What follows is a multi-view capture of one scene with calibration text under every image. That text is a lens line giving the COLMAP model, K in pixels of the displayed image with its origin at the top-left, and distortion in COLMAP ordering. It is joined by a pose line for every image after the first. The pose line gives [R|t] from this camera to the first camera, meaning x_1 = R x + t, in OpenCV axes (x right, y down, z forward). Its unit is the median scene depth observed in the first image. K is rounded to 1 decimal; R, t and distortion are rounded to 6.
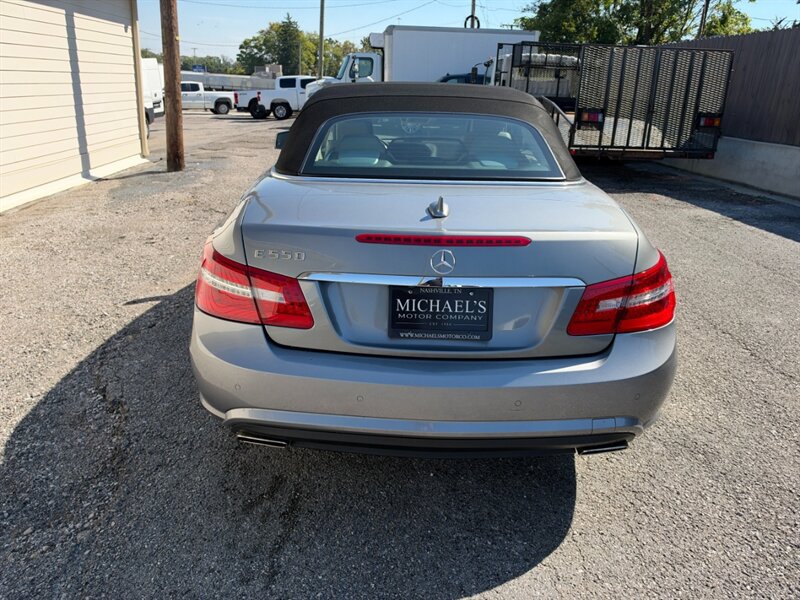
lens RADIAL K [[597.8, 0, 395.0], [0, 597.8, 282.7], [0, 0, 1]] dist [-0.007816, -0.010981]
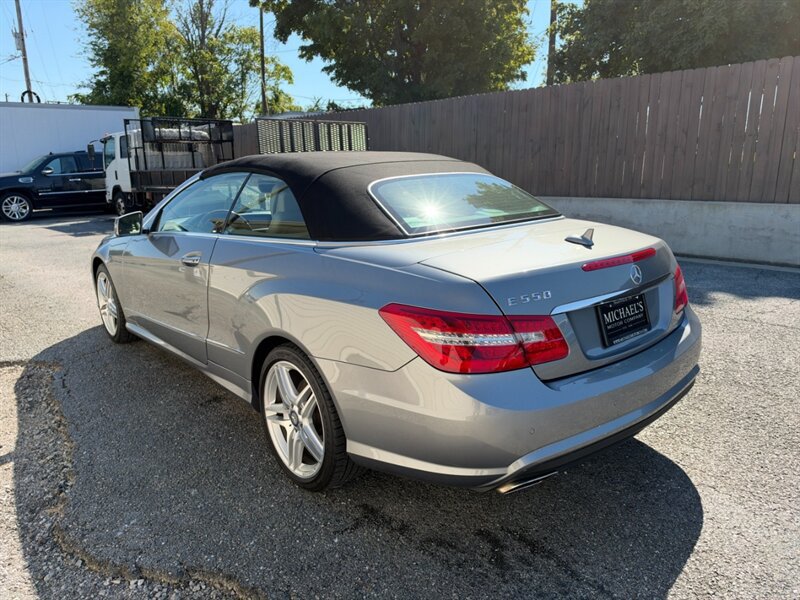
lens RADIAL K [[597.8, 0, 395.0], [0, 597.8, 282.7], [0, 0, 1]] dist [-0.007816, -0.010981]
pose [[0.756255, -0.175460, 0.630312, -0.571335], [0.246658, 0.968746, -0.026274, -0.057292], [-0.606002, 0.175341, 0.775898, 0.160909]]
